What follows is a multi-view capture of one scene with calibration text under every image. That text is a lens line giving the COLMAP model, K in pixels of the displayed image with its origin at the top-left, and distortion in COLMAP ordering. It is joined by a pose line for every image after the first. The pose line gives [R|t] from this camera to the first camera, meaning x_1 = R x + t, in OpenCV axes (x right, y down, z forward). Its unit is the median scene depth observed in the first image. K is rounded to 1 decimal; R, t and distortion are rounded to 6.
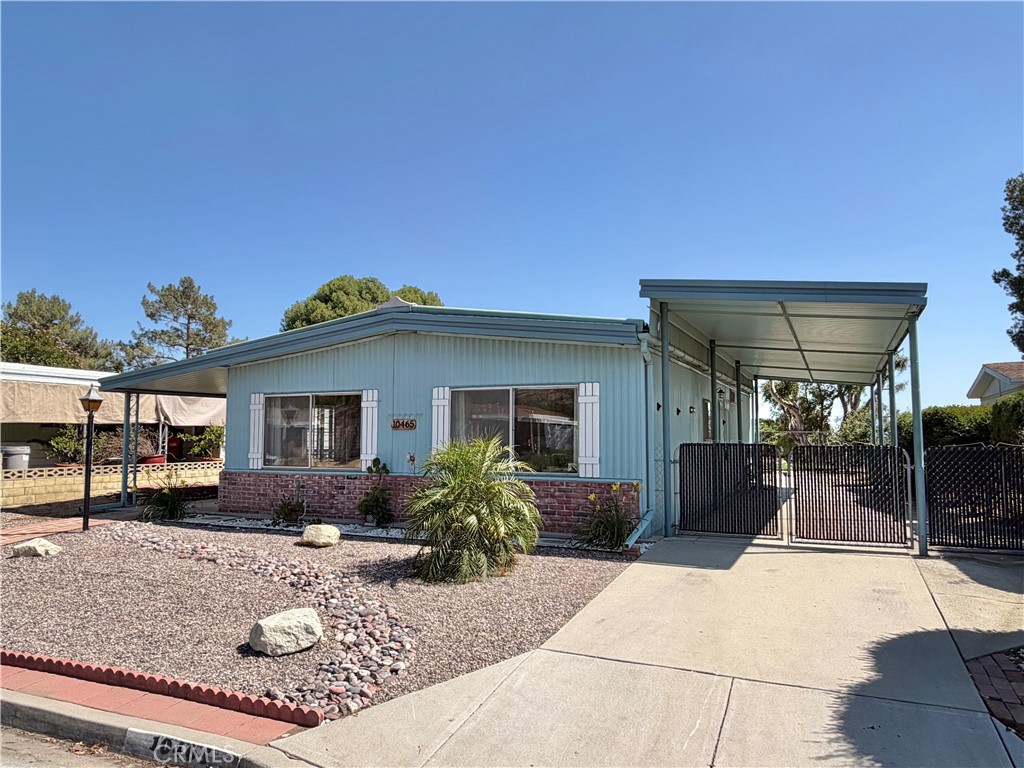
lens RADIAL K [[721.5, 0, 514.2], [0, 721.5, 381.6], [0, 0, 1]] dist [-0.012367, -0.003850]
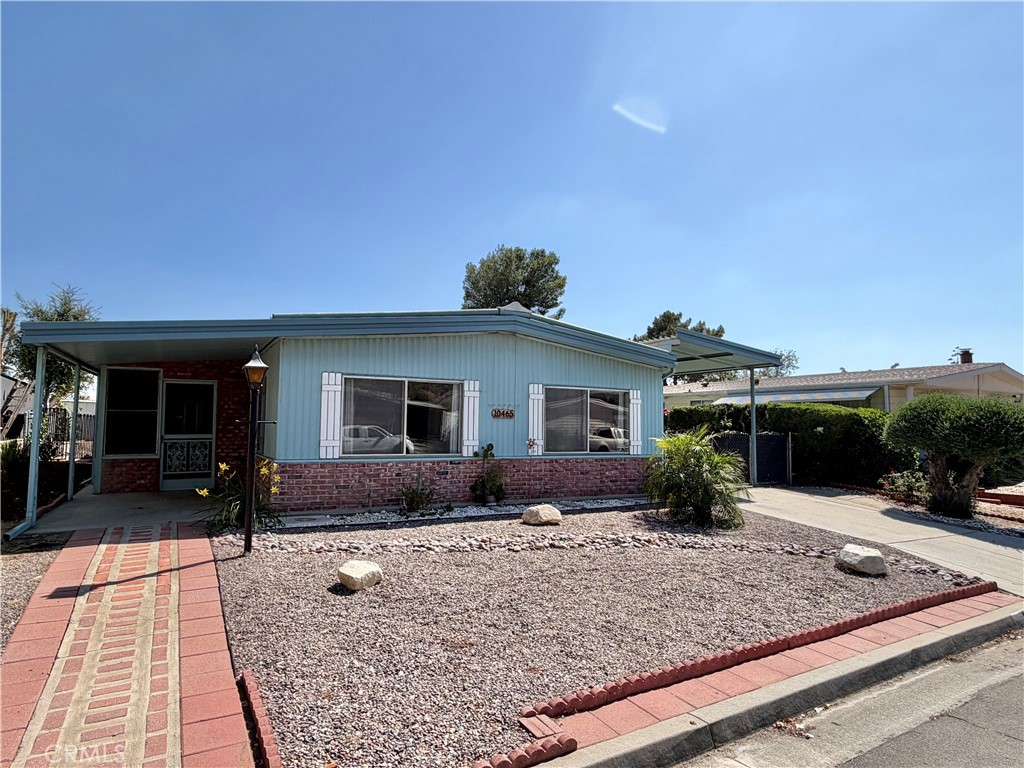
lens RADIAL K [[590.0, 0, 511.7], [0, 590.0, 387.4], [0, 0, 1]] dist [0.003736, 0.000179]
pose [[0.592616, 0.060153, 0.803236, -0.886310], [-0.077442, 0.996843, -0.017516, 0.033061], [-0.801754, -0.051823, 0.595403, 0.434705]]
